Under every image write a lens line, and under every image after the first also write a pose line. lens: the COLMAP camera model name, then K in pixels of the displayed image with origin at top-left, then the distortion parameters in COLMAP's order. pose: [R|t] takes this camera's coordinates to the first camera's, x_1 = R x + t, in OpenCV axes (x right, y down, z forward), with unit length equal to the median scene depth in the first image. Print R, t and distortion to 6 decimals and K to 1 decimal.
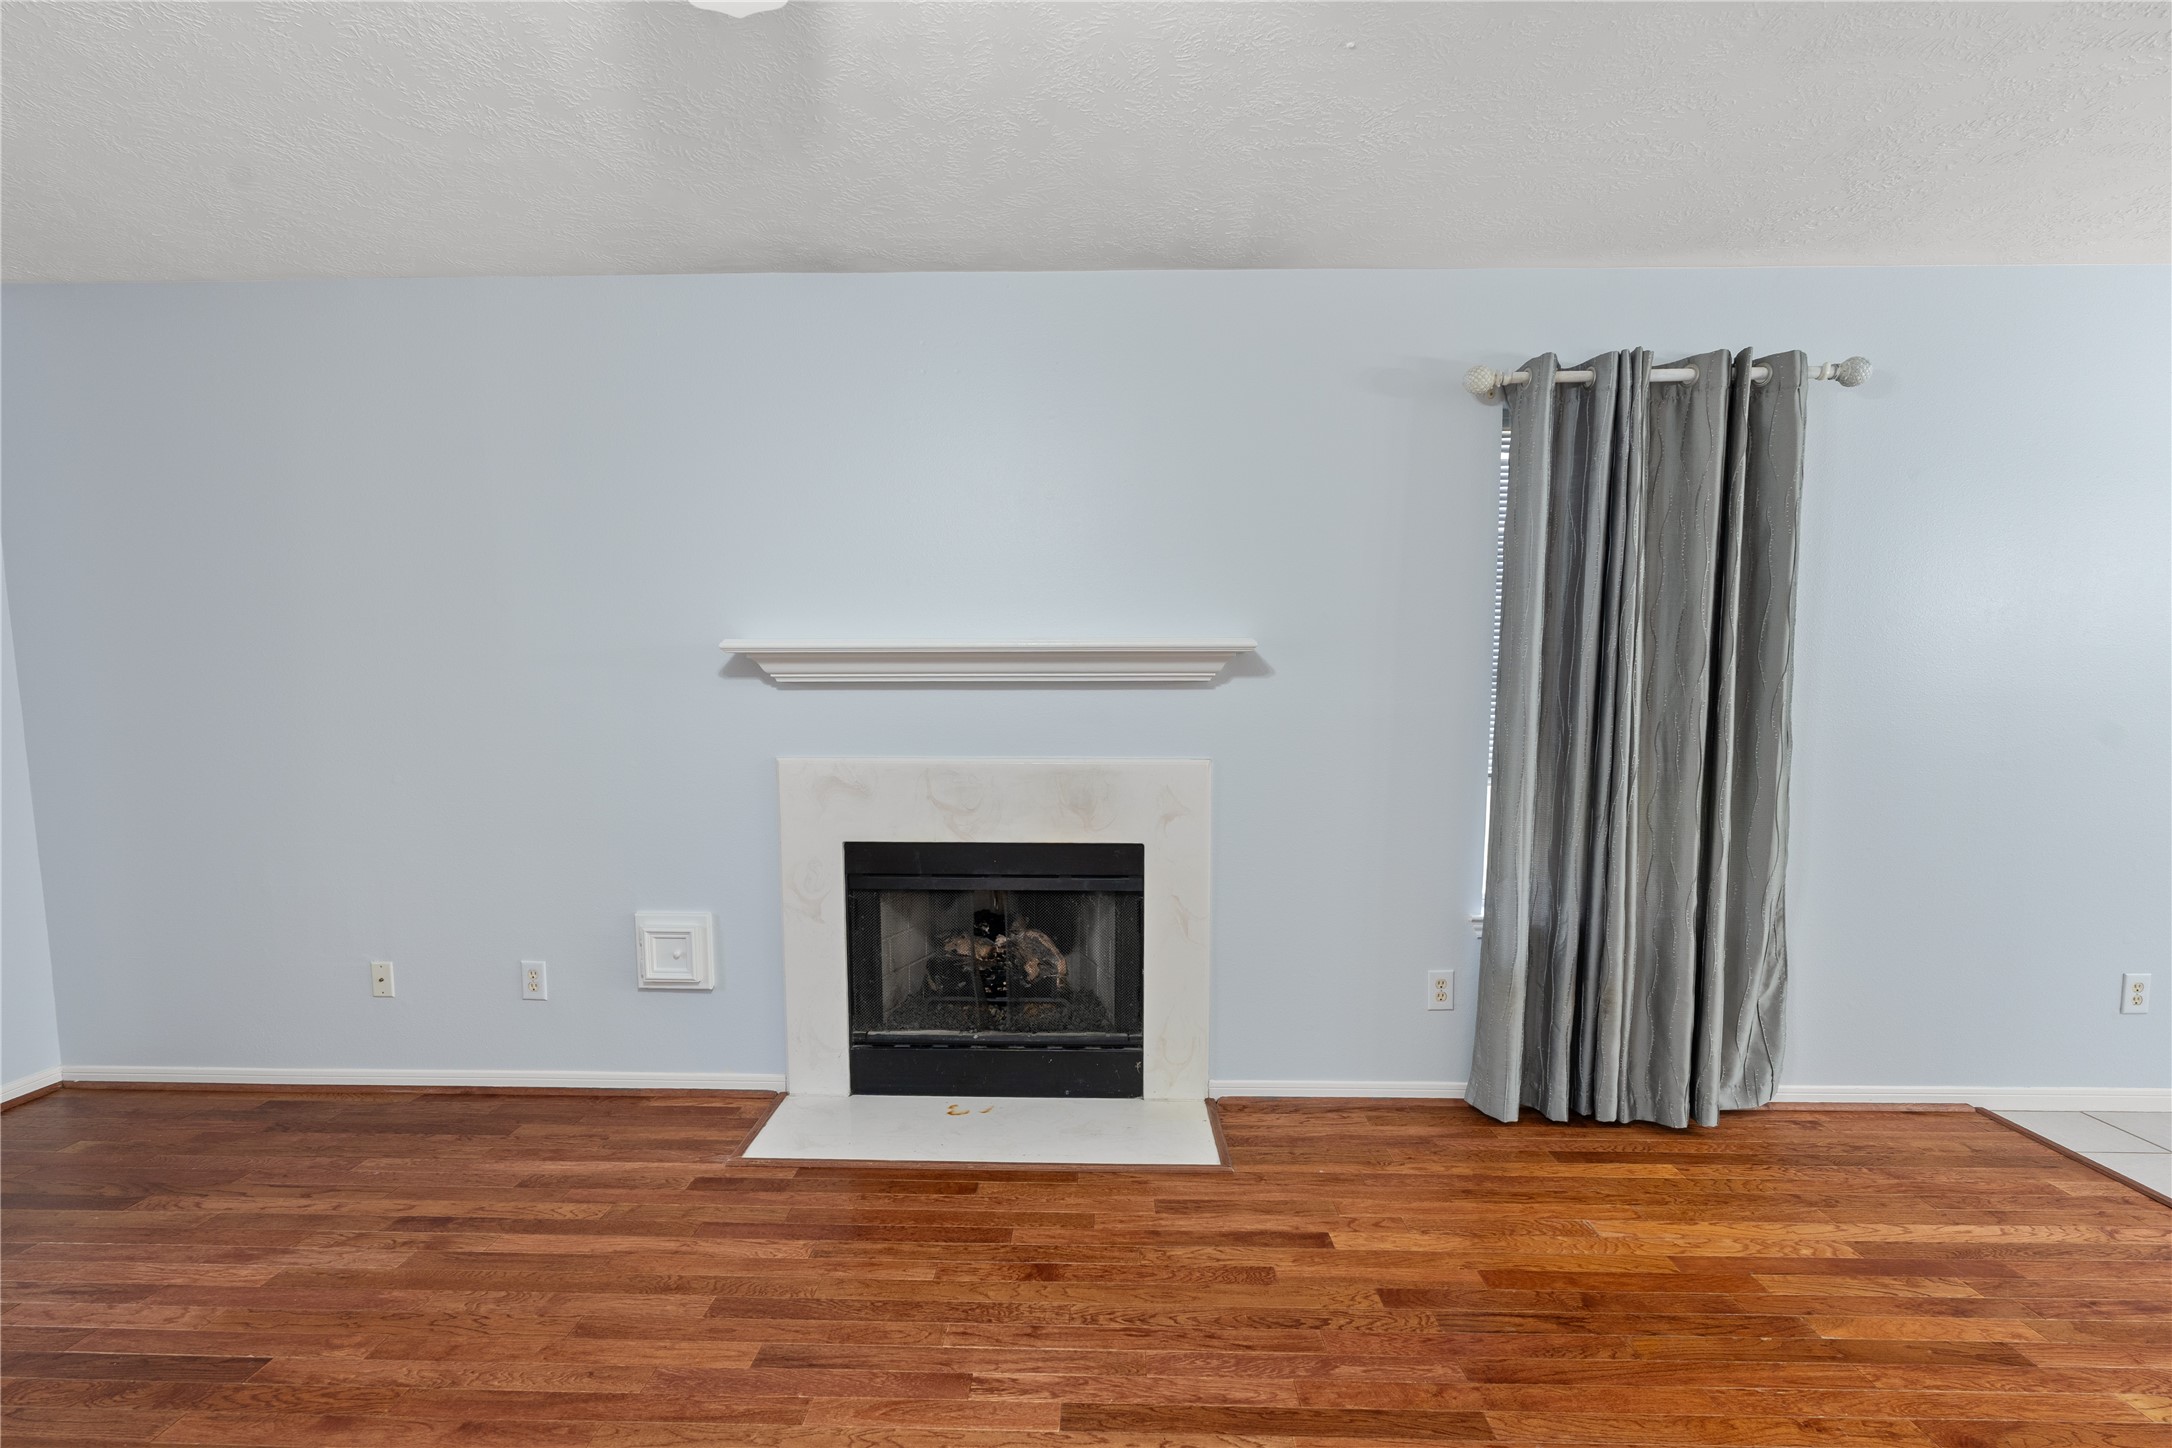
lens RADIAL K [[1035.0, 0, 1084.5], [0, 1035.0, 793.7], [0, 0, 1]] dist [-0.003219, -0.000005]
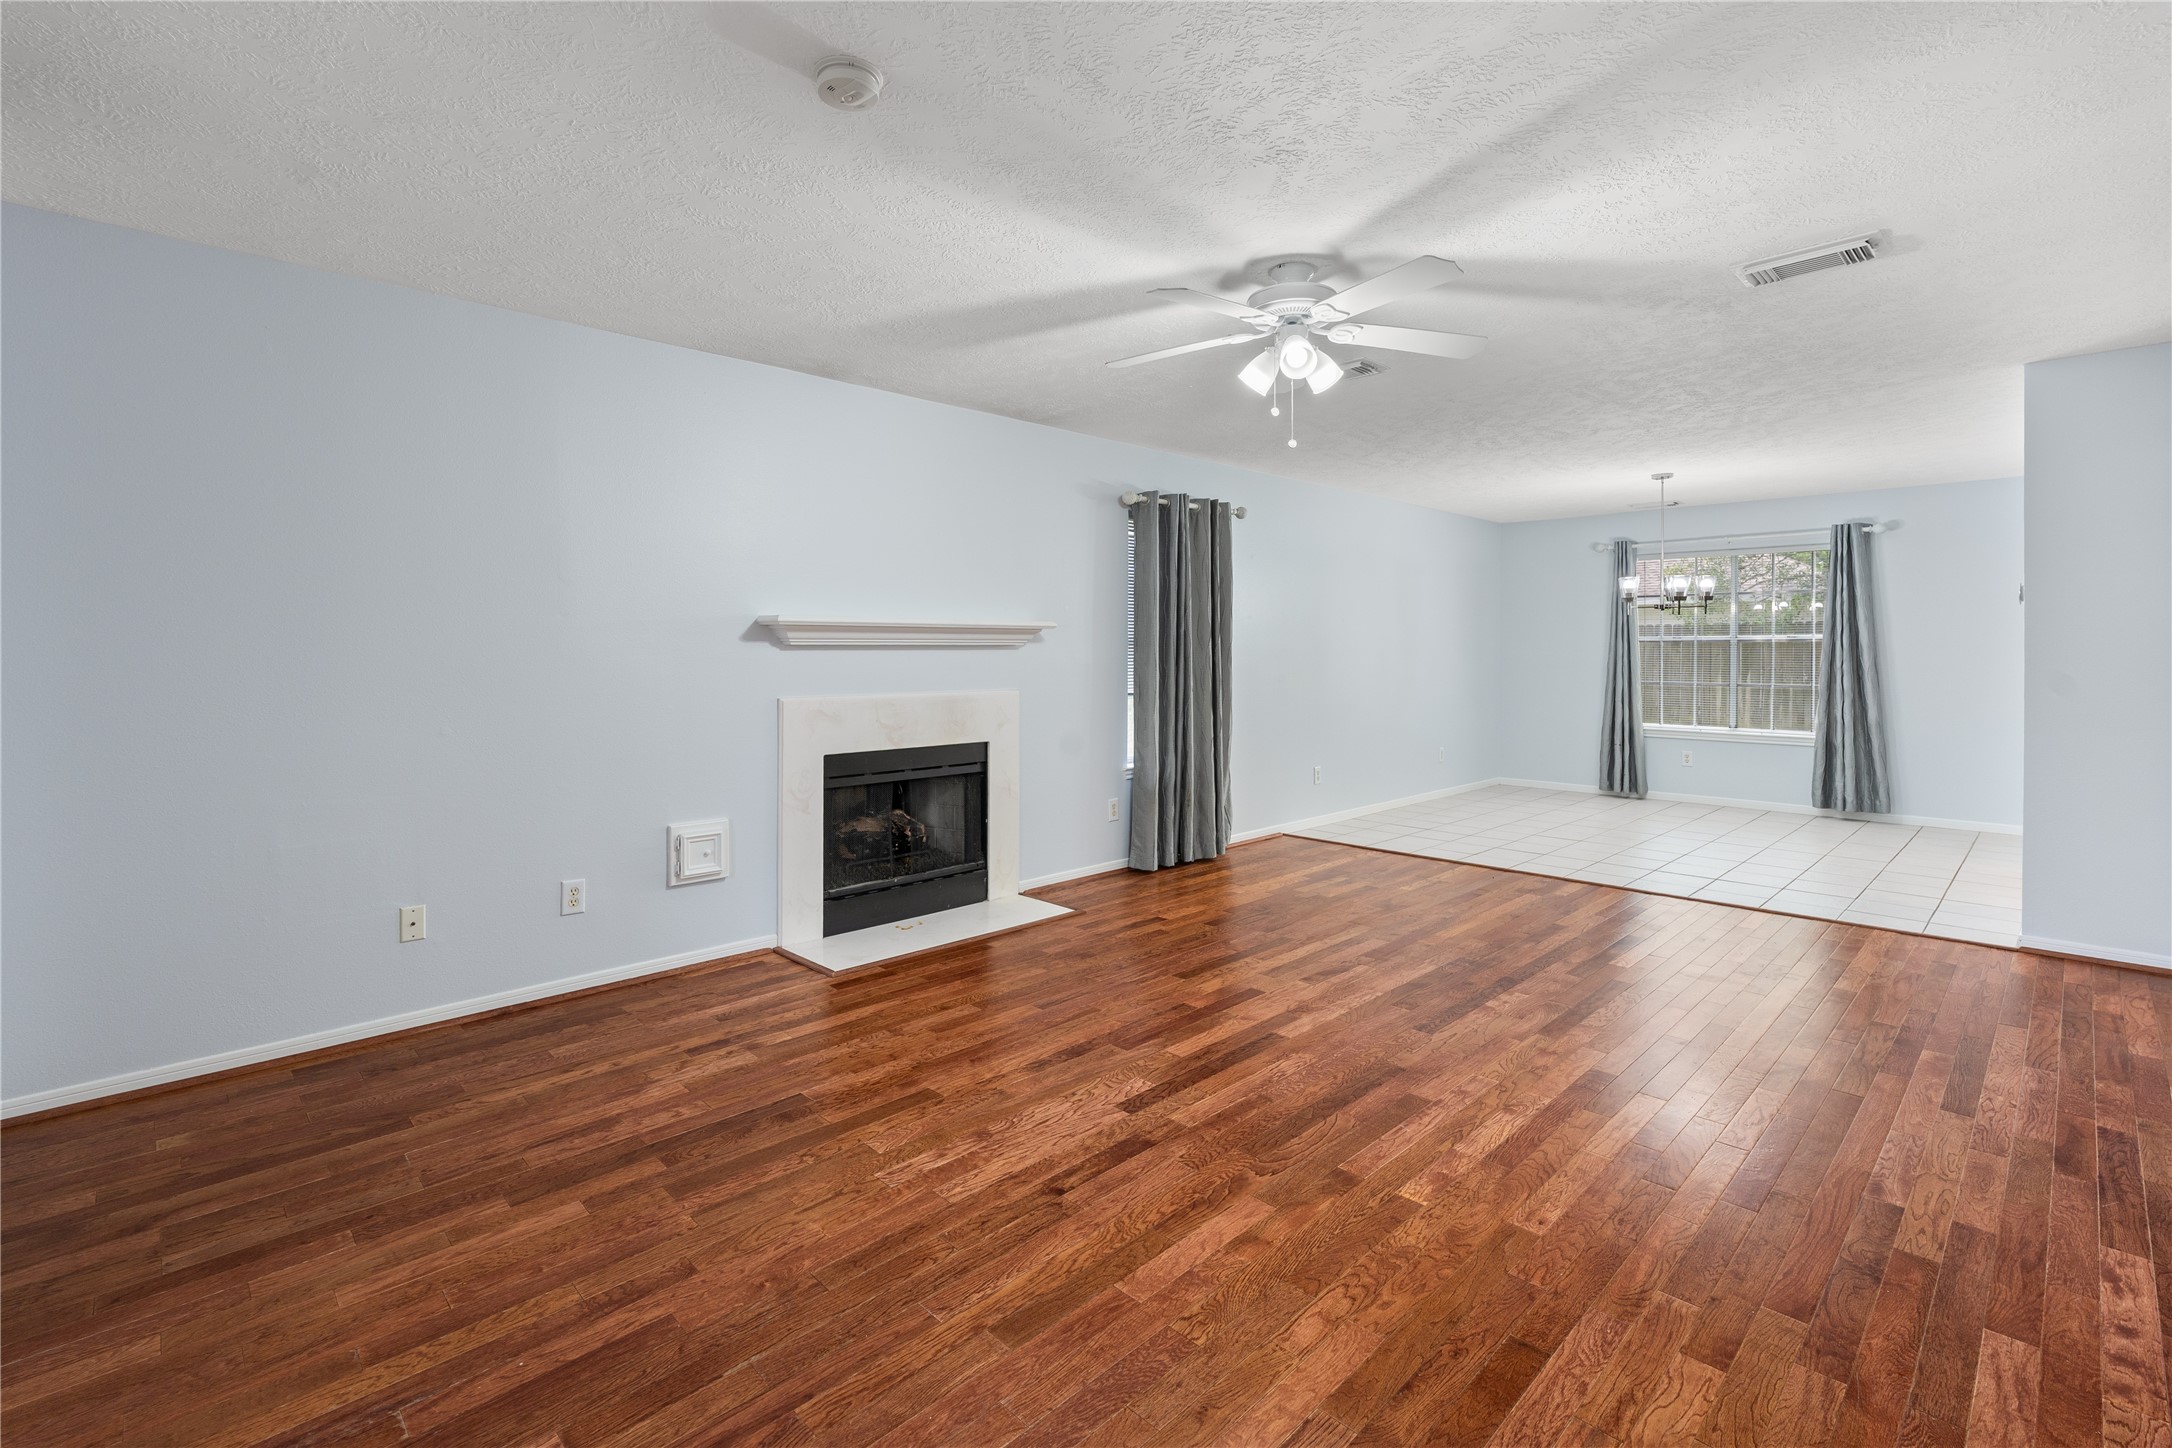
lens RADIAL K [[993.3, 0, 1078.4], [0, 993.3, 645.5], [0, 0, 1]] dist [0.001313, 0.000135]
pose [[0.699283, 0.002930, 0.714839, -1.022367], [0.072568, 0.994535, -0.075065, 0.025396], [-0.711152, 0.104366, 0.695249, -0.238856]]
